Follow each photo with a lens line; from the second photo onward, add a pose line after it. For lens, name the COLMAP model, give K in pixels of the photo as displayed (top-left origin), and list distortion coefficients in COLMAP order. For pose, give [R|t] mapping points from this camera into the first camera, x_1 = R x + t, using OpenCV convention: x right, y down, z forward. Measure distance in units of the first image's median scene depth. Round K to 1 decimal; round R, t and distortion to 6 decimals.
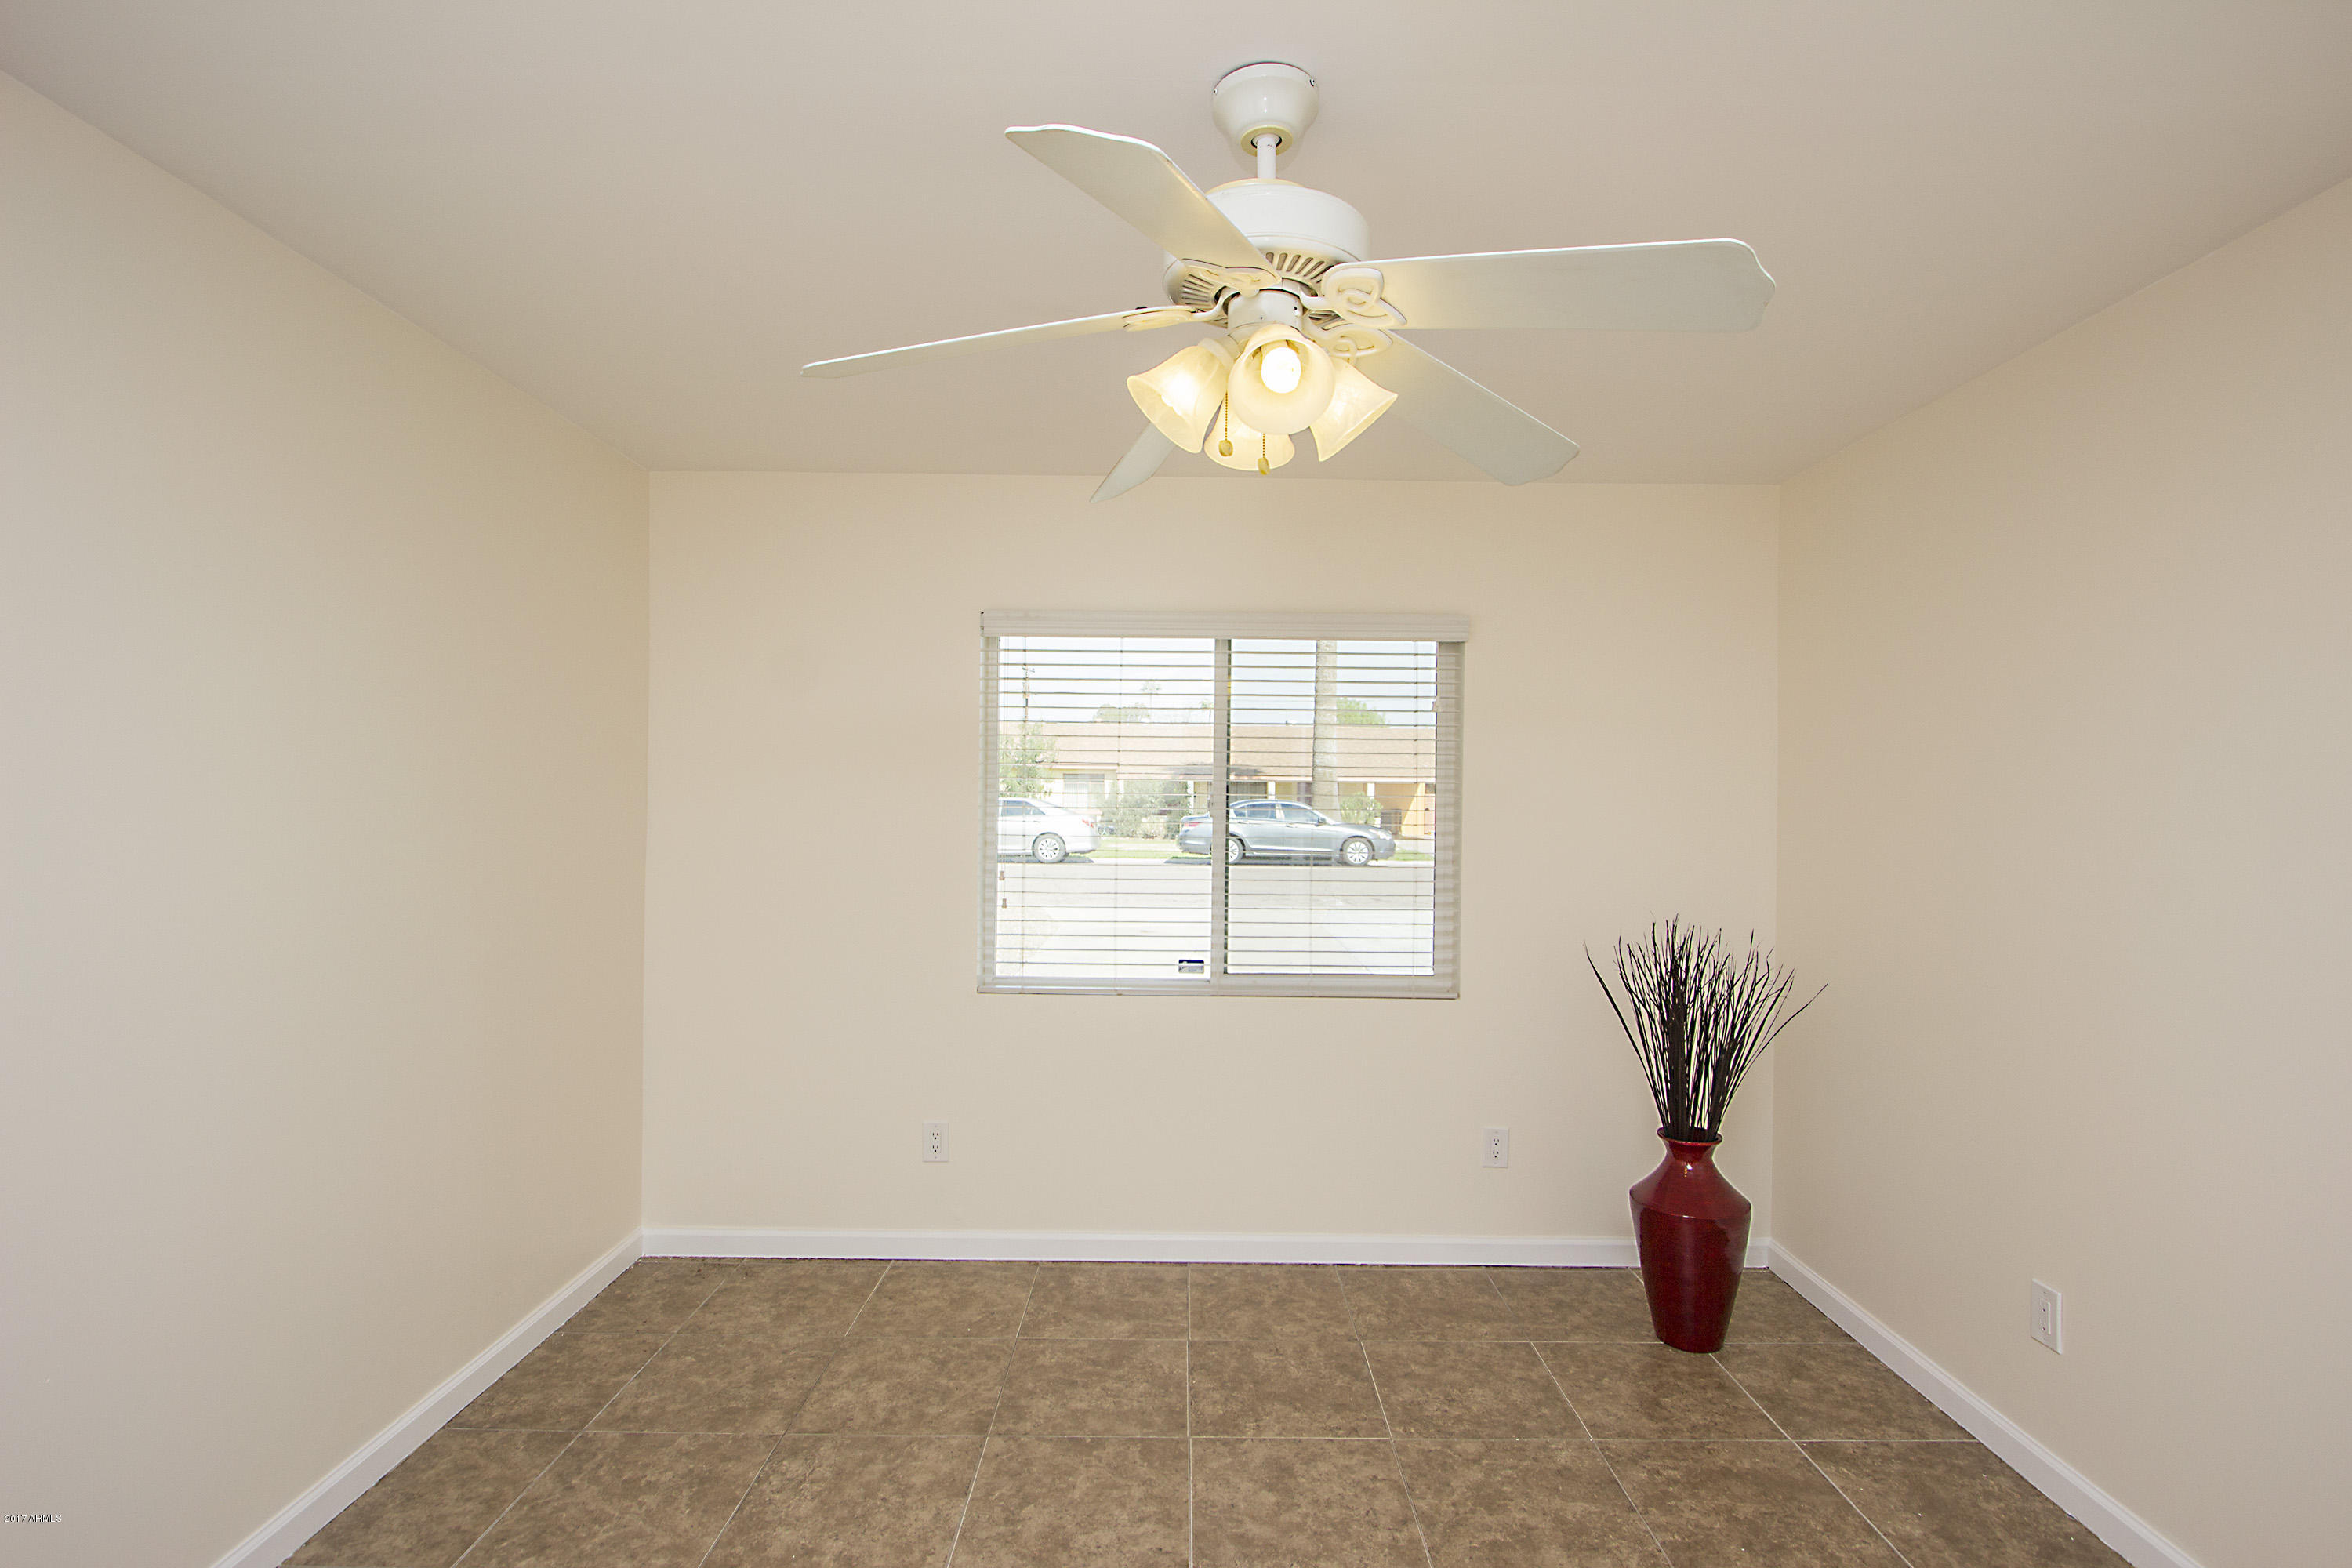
lens RADIAL K [[1112.0, 0, 1195.2], [0, 1112.0, 786.6], [0, 0, 1]] dist [-0.011916, 0.001193]
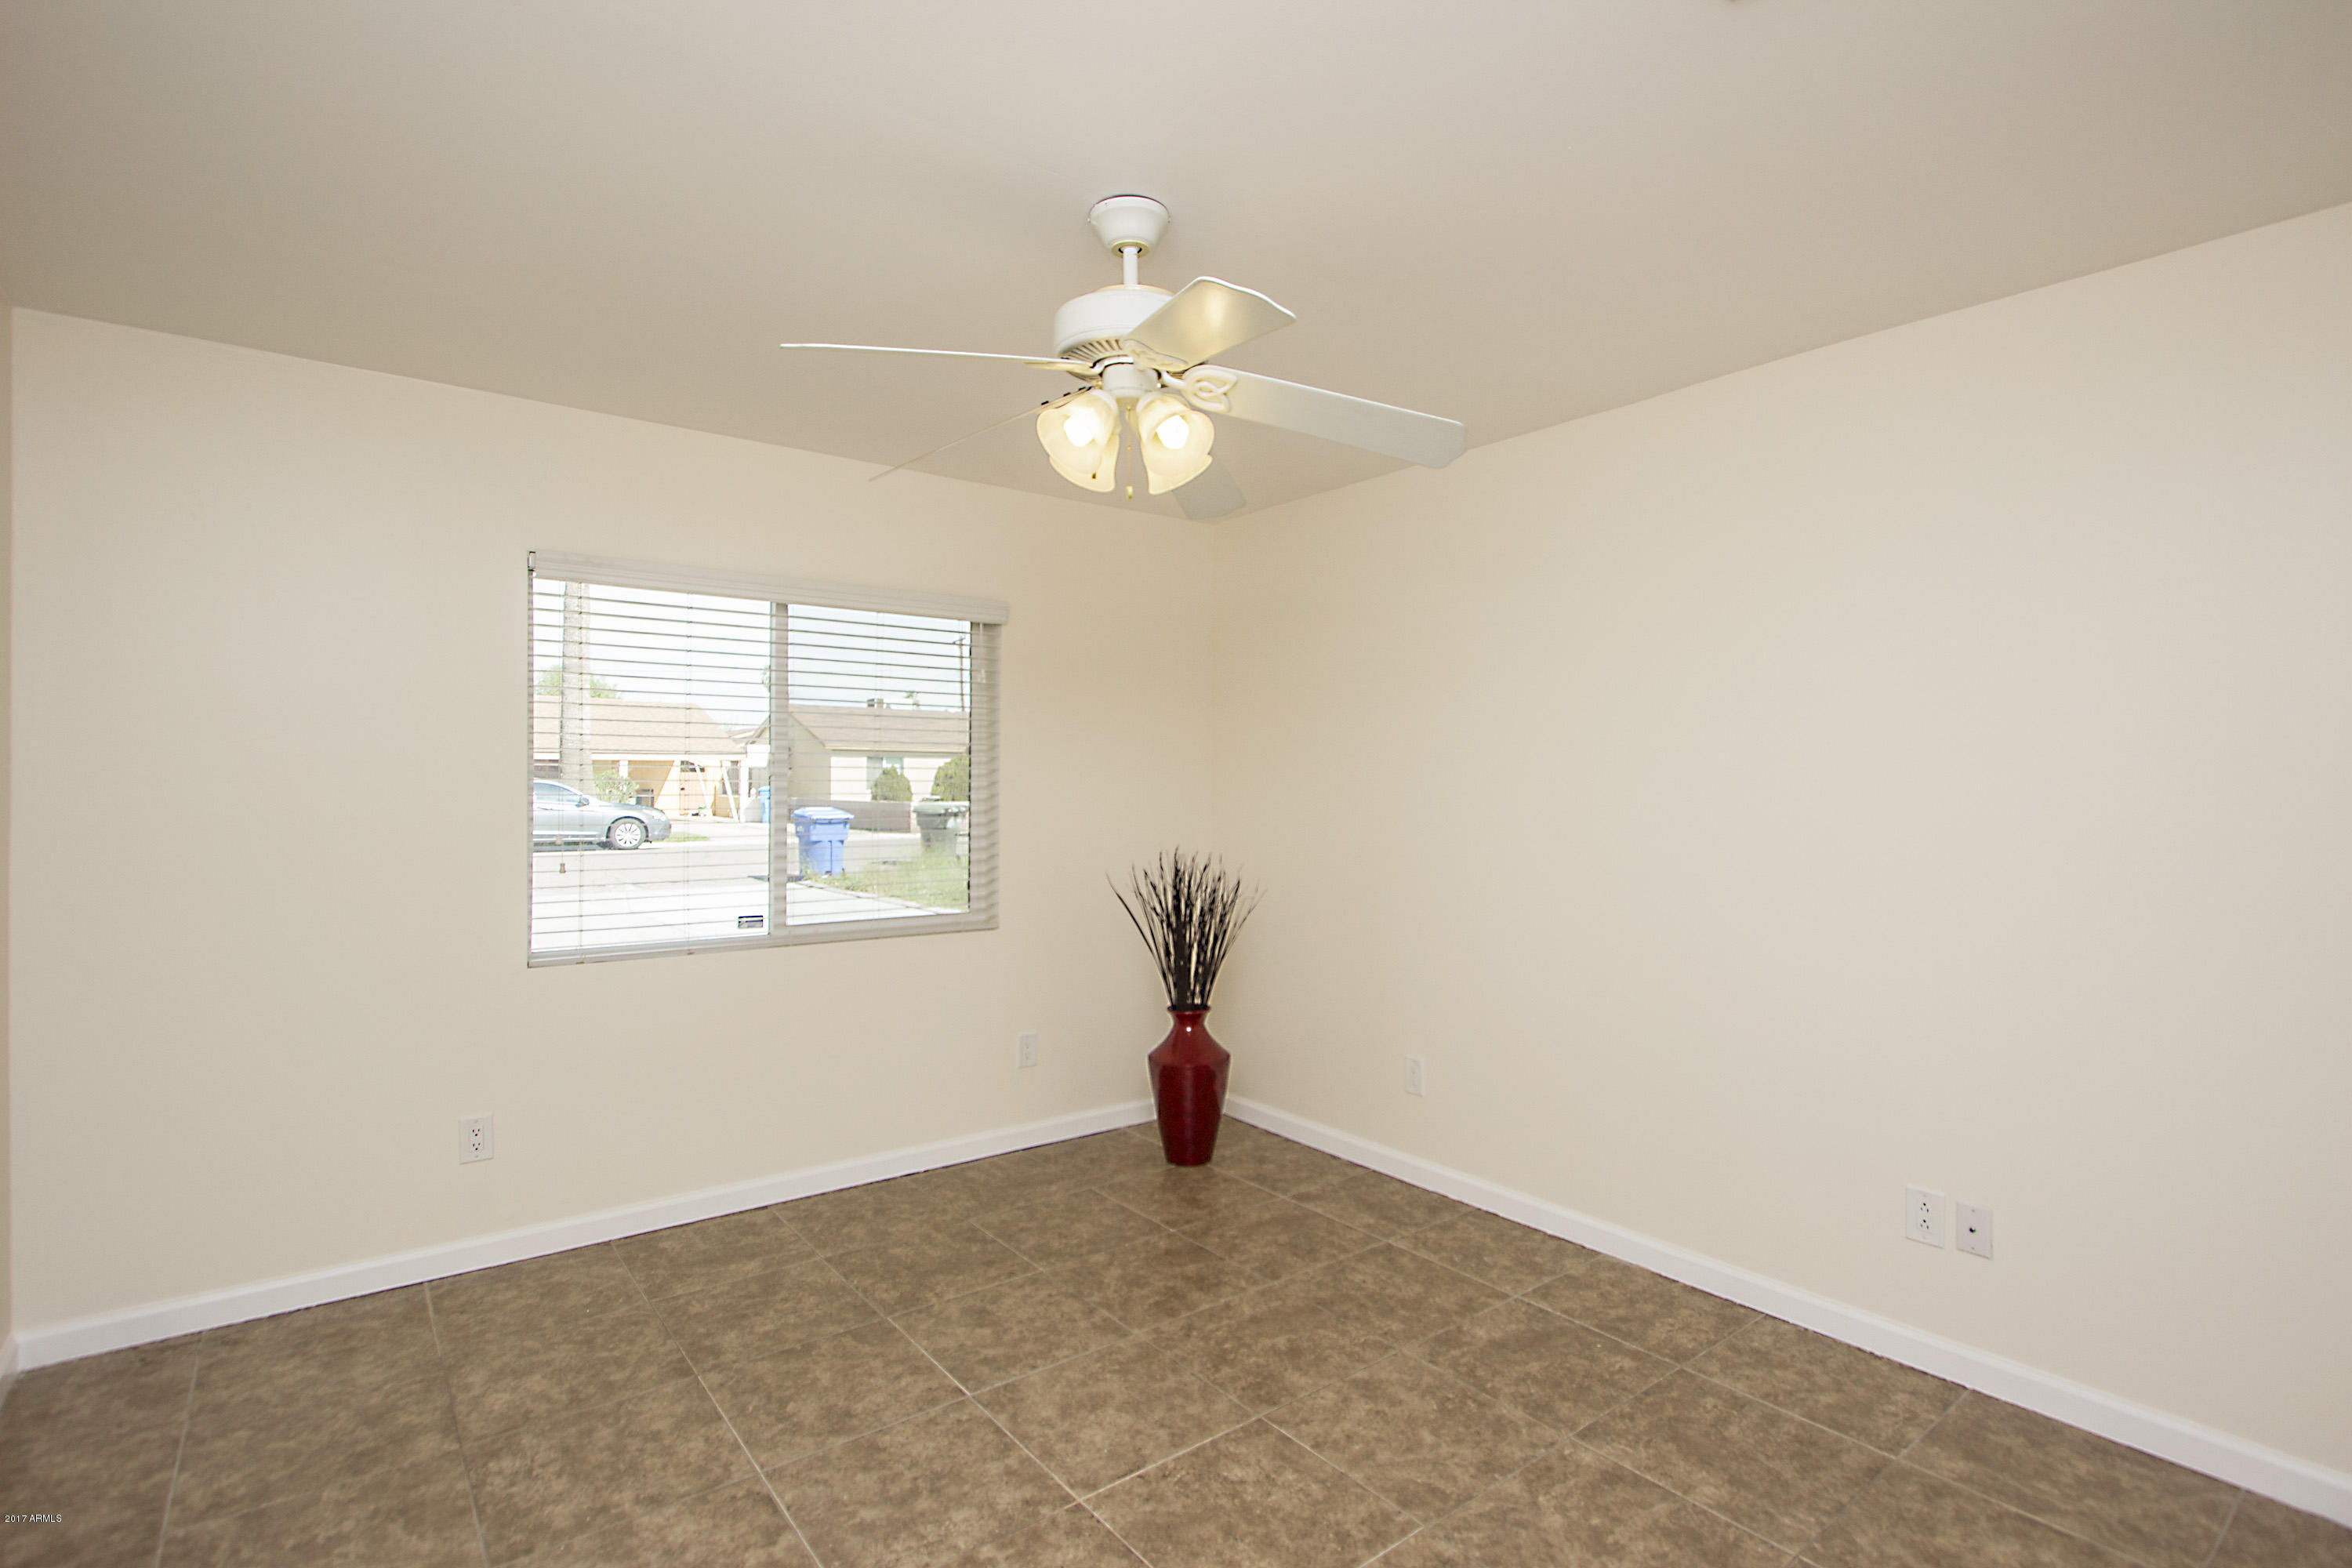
lens RADIAL K [[1112.0, 0, 1195.2], [0, 1112.0, 786.6], [0, 0, 1]] dist [-0.011916, 0.001193]
pose [[0.789647, -0.010253, 0.613476, -0.386832], [-0.000876, 0.999841, 0.017838, 0.024236], [-0.613561, -0.014623, 0.789512, -0.064246]]
